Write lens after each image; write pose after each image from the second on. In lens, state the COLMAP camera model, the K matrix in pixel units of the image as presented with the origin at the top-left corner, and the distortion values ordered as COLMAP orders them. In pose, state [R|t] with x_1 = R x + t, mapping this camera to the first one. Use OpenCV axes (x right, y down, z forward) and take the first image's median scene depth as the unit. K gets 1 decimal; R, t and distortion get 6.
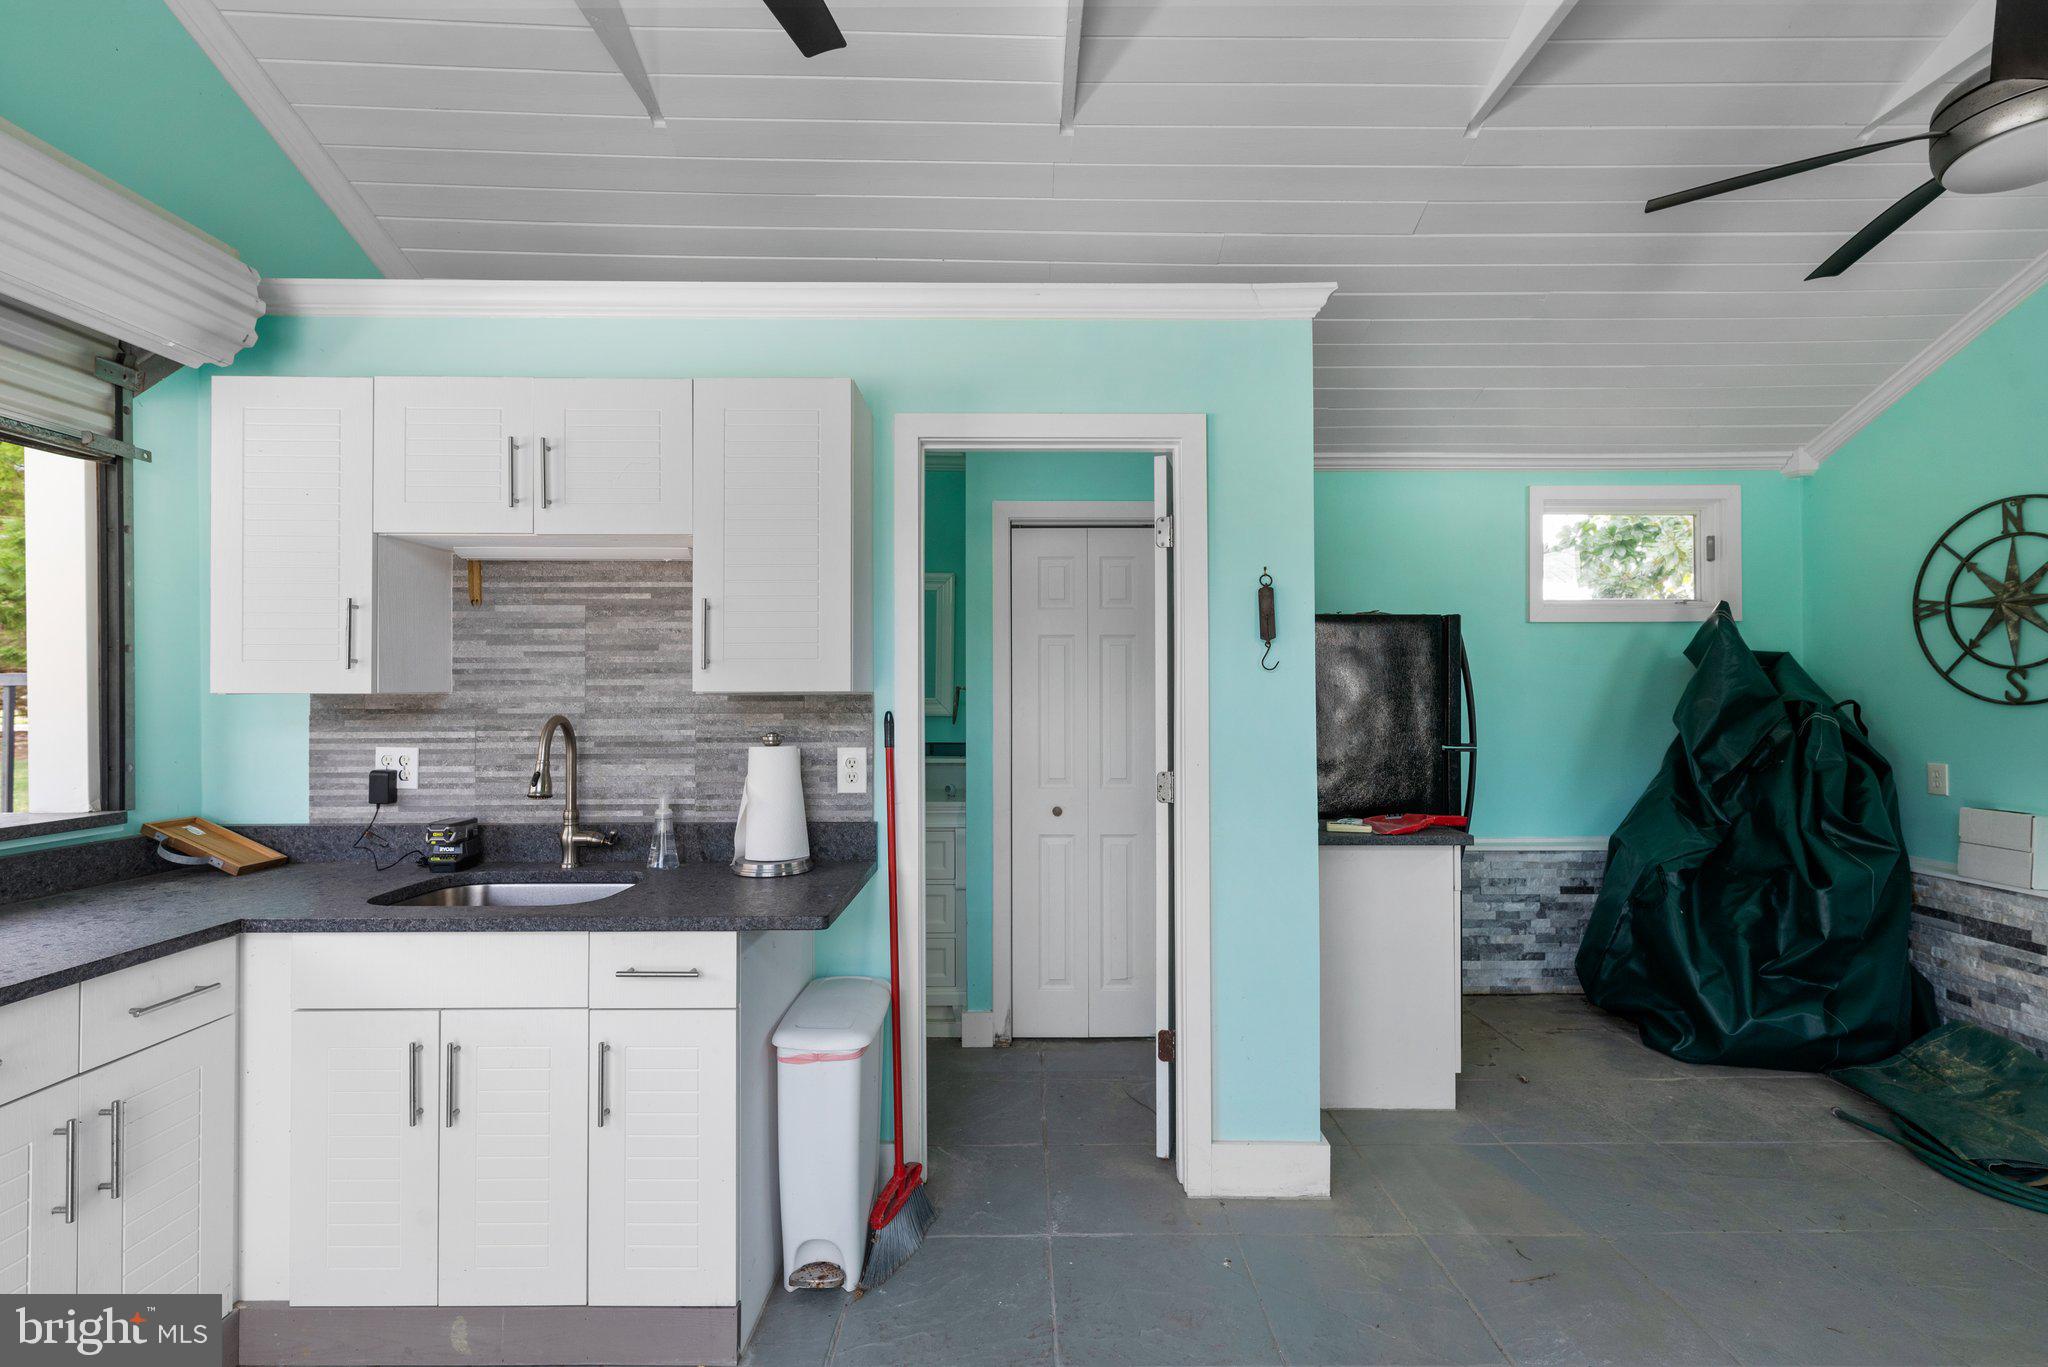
lens RADIAL K [[911.5, 0, 1026.3], [0, 911.5, 689.3], [0, 0, 1]] dist [0.002116, 0.000518]
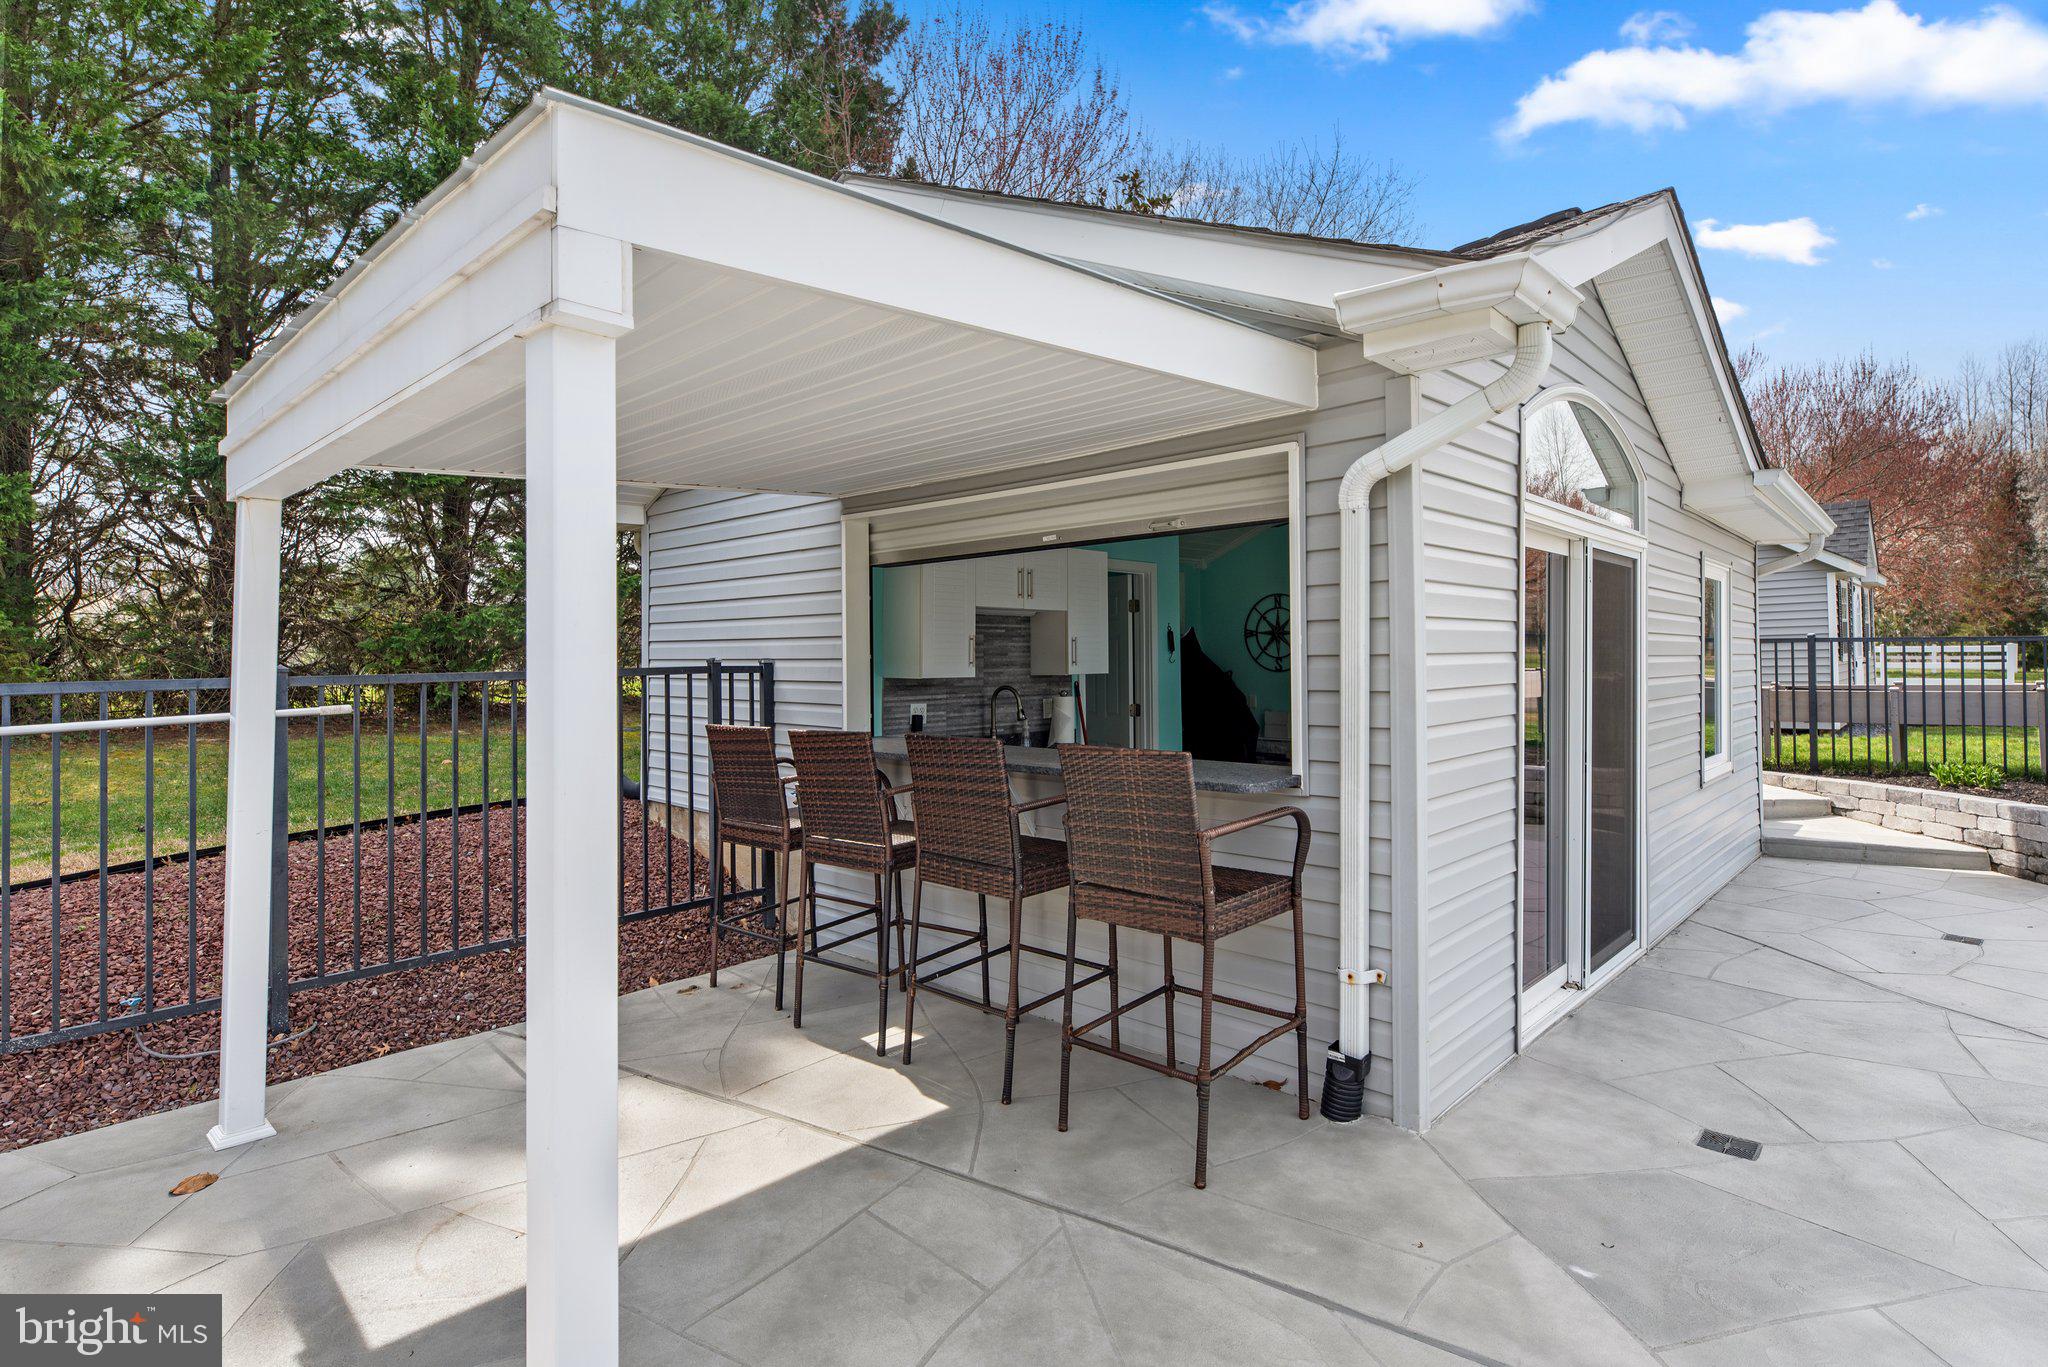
lens RADIAL K [[1042.9, 0, 1024.0], [0, 1042.9, 683.5], [0, 0, 1]] dist [-0.000388, -0.000005]
pose [[0.694528, -0.022656, 0.719109, -1.613324], [0.011123, 0.999723, 0.020755, -0.019889], [-0.719380, -0.006416, 0.694587, -0.574611]]
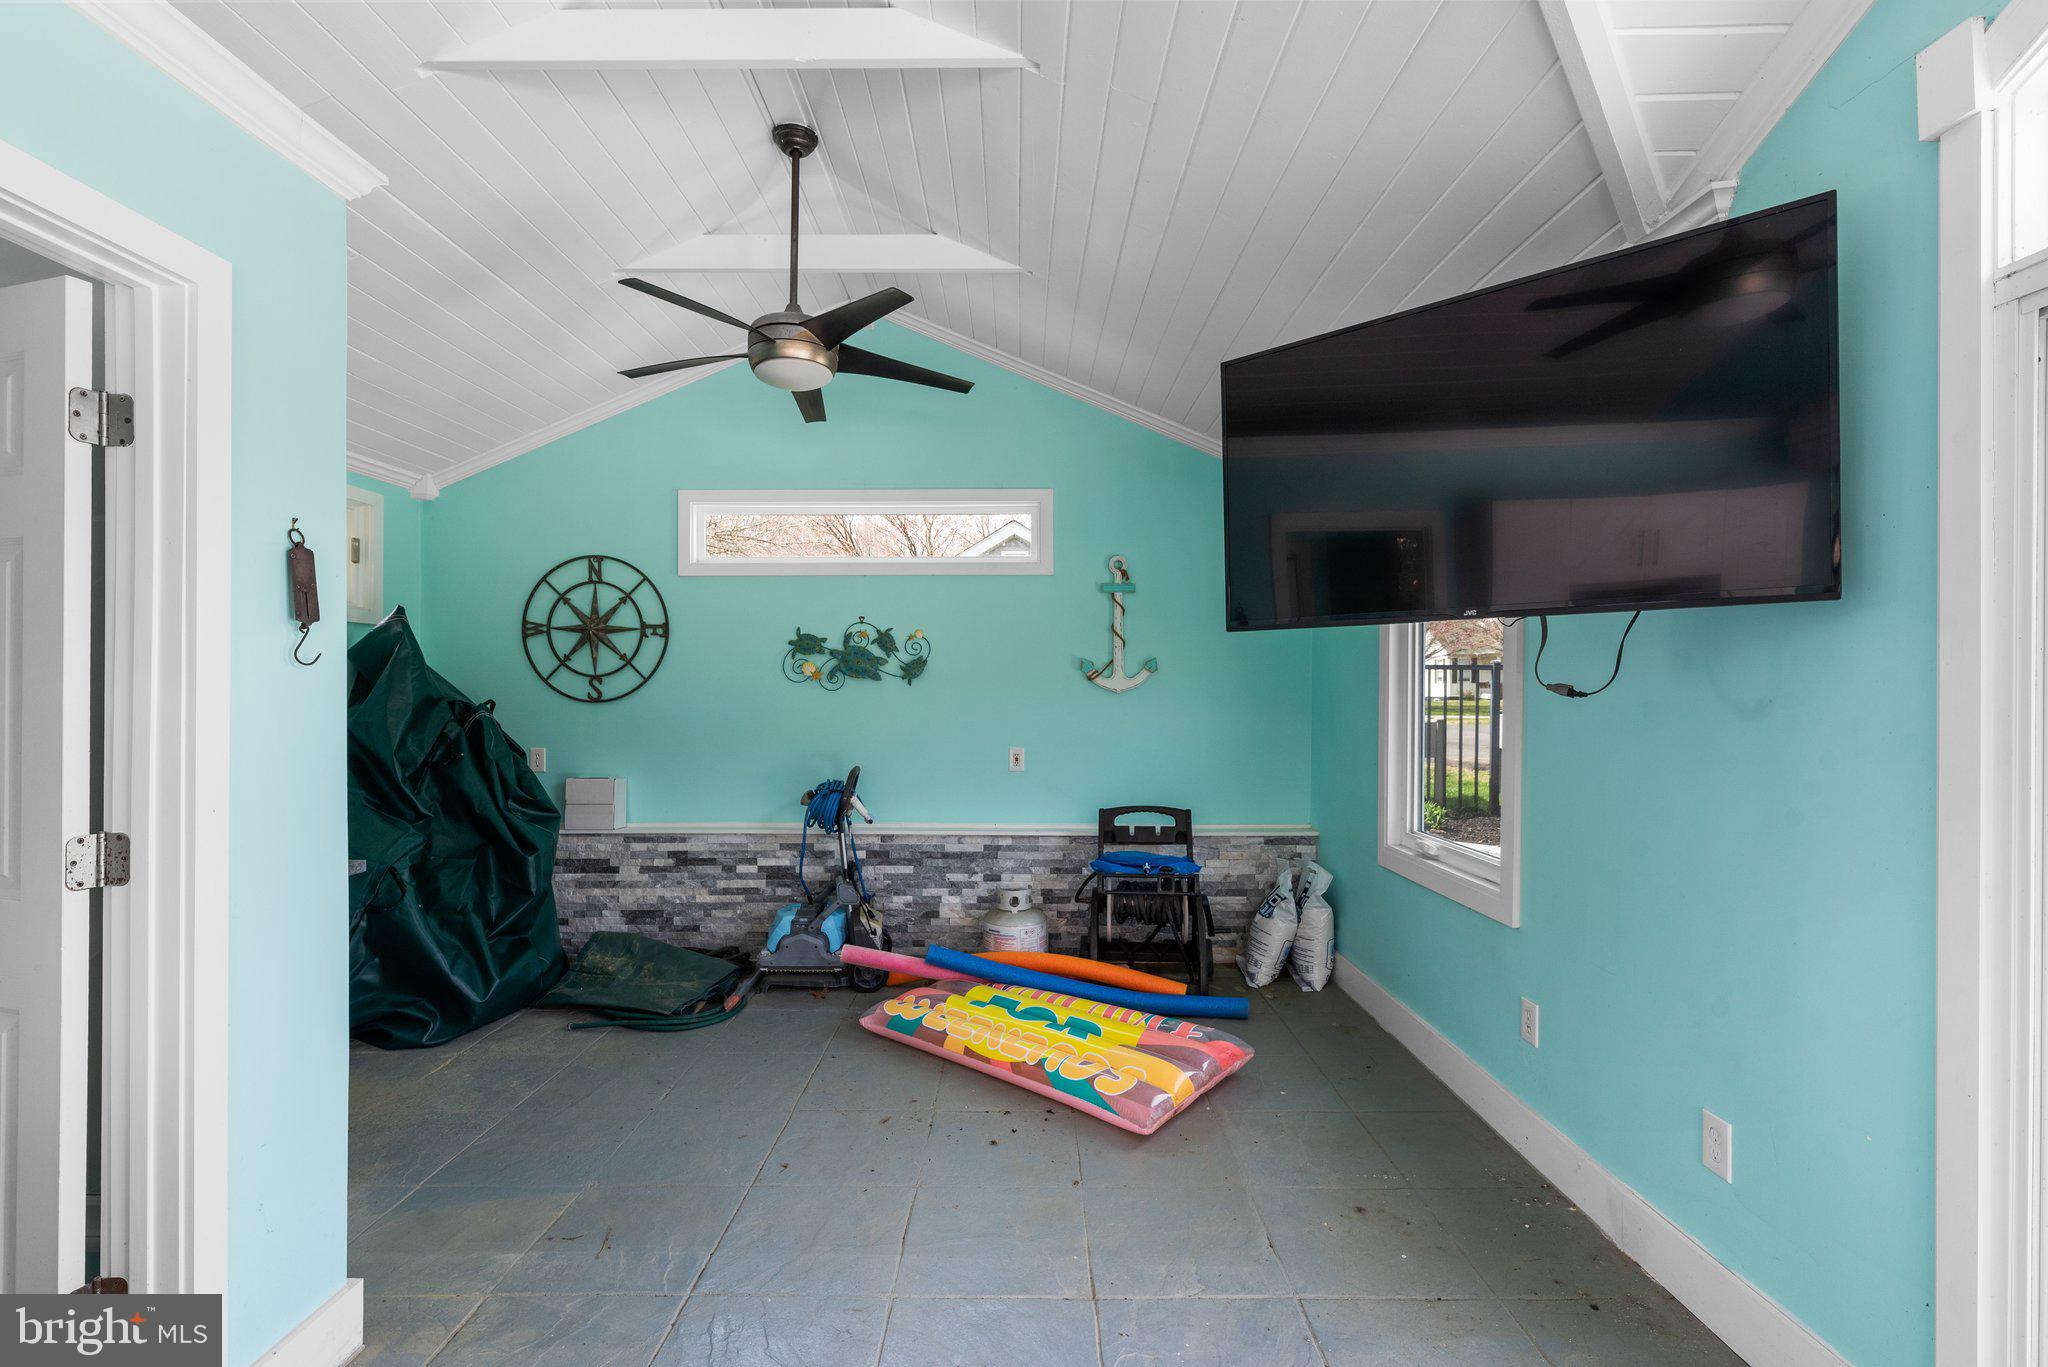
lens RADIAL K [[911.5, 0, 1026.3], [0, 911.5, 689.3], [0, 0, 1]] dist [0.002116, 0.000518]
pose [[0.009089, 0.004005, 0.999951, -0.324598], [-0.006470, 0.999971, -0.003946, -0.002025], [-0.999938, -0.006434, 0.009115, 0.317791]]
